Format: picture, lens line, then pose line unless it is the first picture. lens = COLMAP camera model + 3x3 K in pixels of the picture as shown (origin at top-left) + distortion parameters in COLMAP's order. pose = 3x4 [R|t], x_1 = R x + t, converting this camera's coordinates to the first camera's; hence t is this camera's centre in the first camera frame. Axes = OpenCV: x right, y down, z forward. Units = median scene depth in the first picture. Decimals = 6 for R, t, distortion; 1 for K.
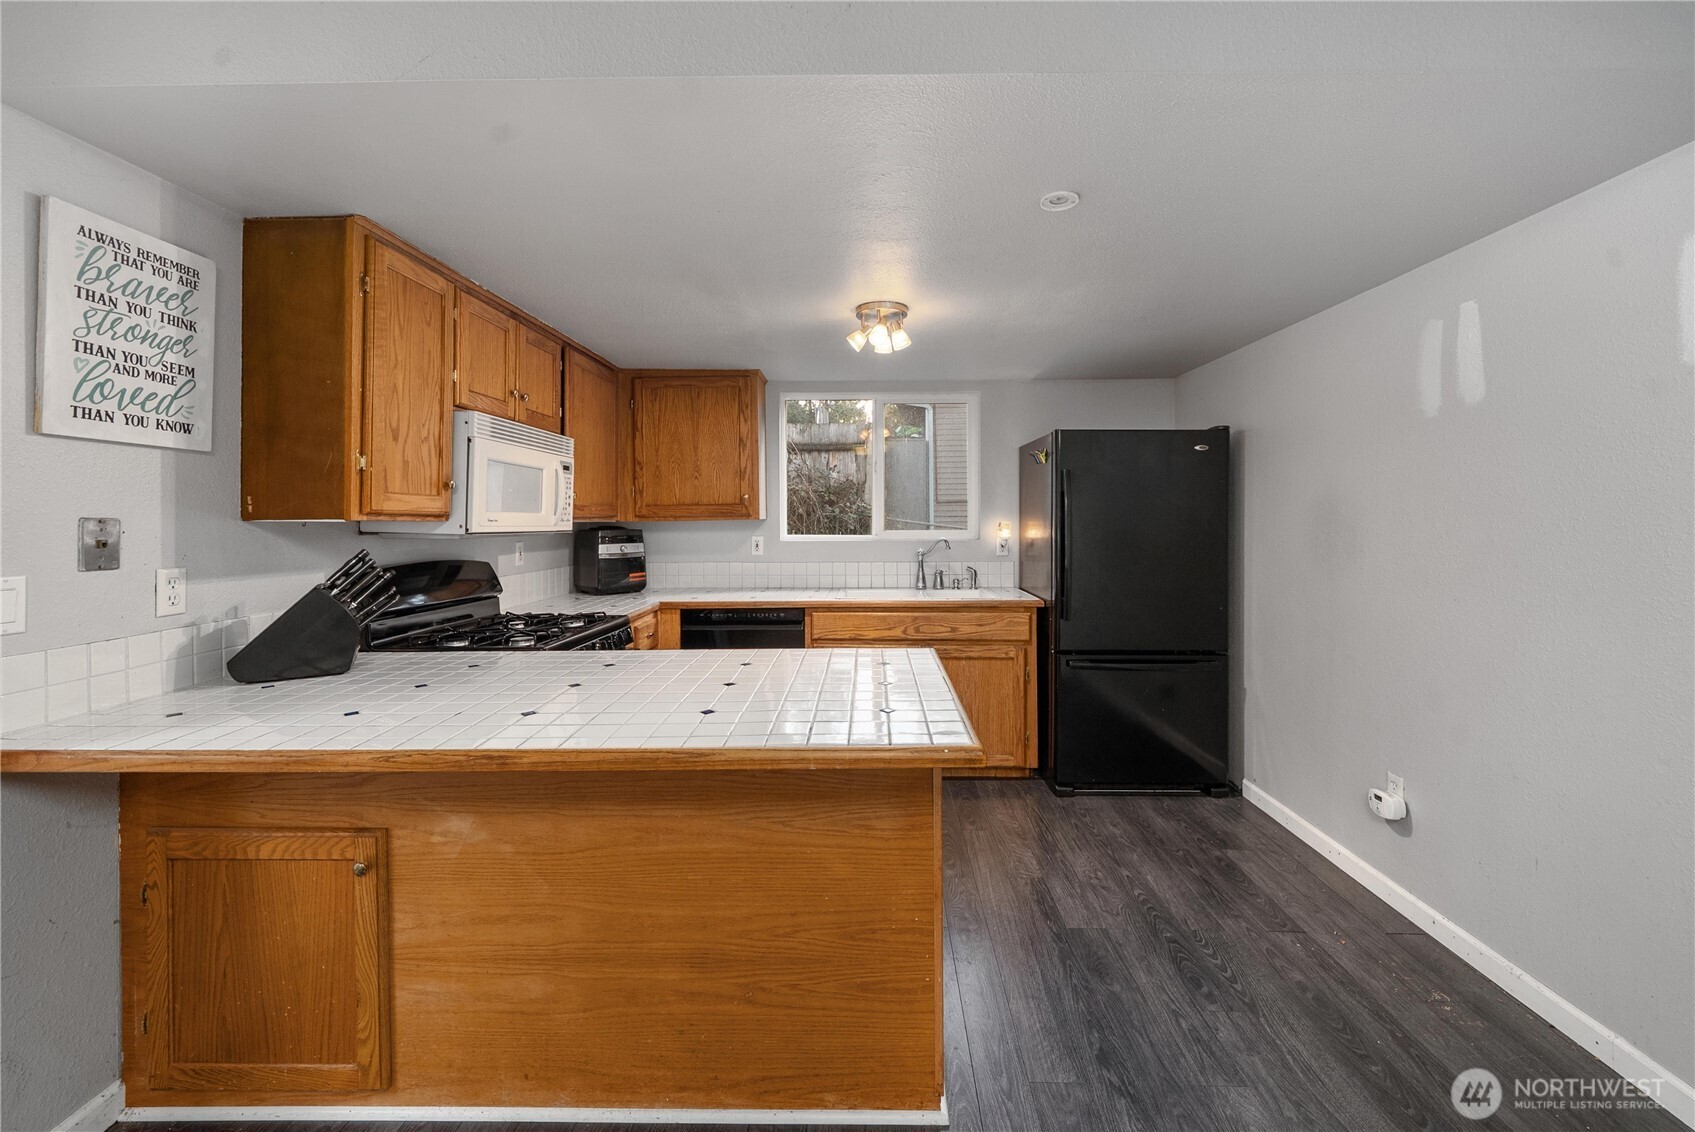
lens RADIAL K [[693.1, 0, 861.6], [0, 693.1, 513.6], [0, 0, 1]] dist [-0.000321, -0.000047]
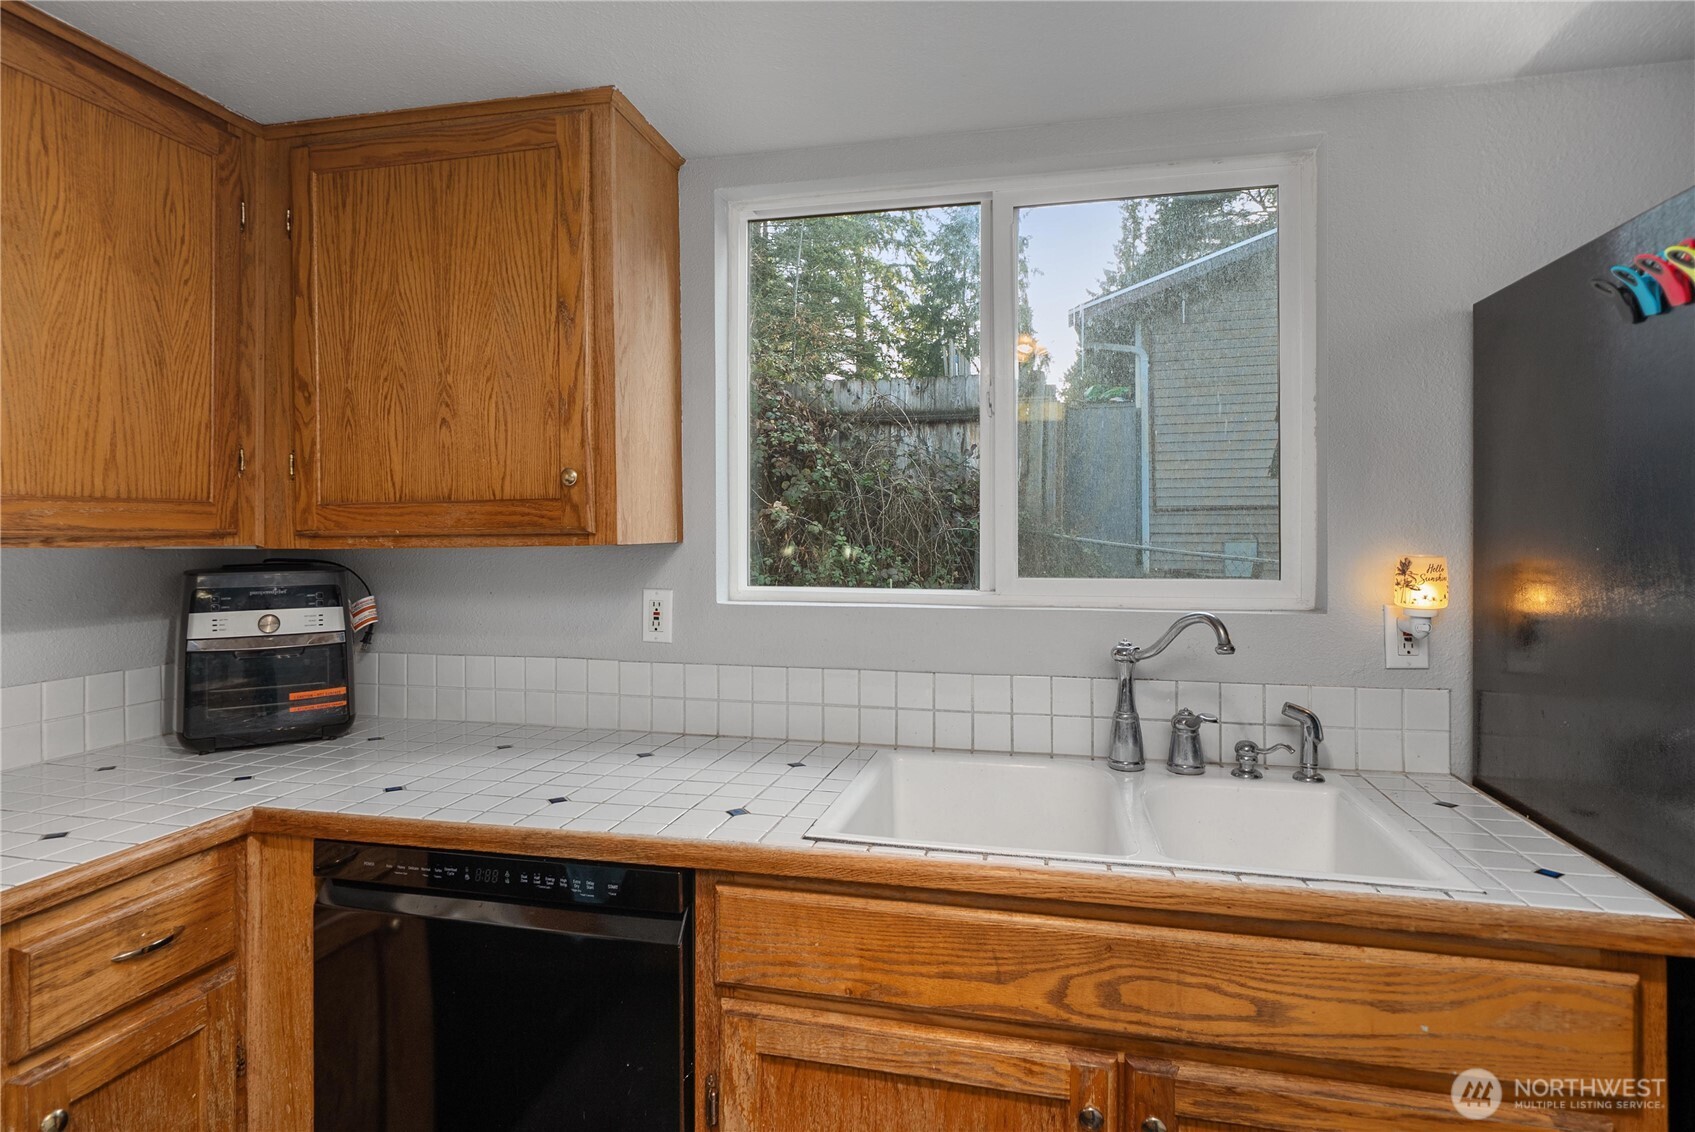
lens RADIAL K [[897.1, 0, 850.8], [0, 897.1, 533.8], [0, 0, 1]] dist [-0.005697, 0.001245]
pose [[0.977489, 0.003101, -0.210965, 0.051995], [-0.001811, 0.999978, 0.006309, 0.000165], [0.210980, -0.005785, 0.977473, 0.614199]]
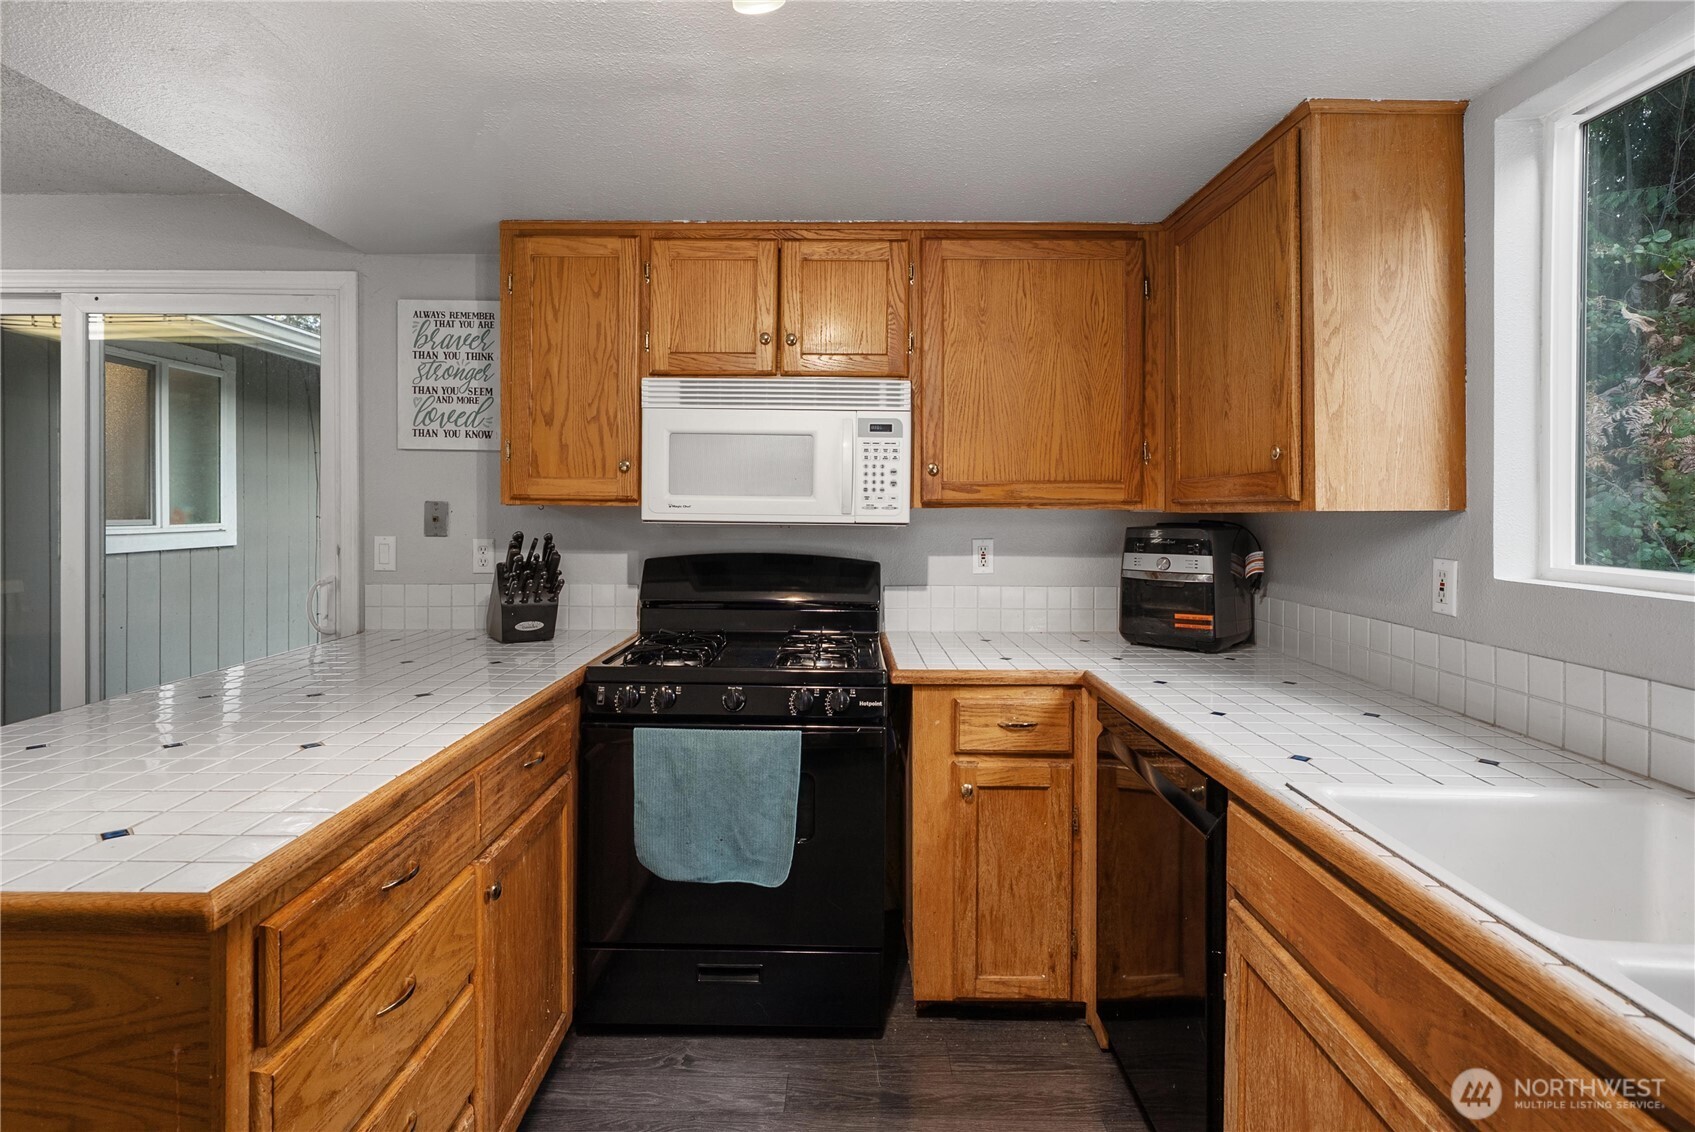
lens RADIAL K [[836.1, 0, 836.7], [0, 836.1, 507.0], [0, 0, 1]] dist [0.004119, -0.000395]
pose [[0.012036, 0.006544, -0.999906, 0.292435], [0.001617, 0.999977, 0.006563, 0.003089], [0.999926, -0.001696, 0.012025, 0.752179]]
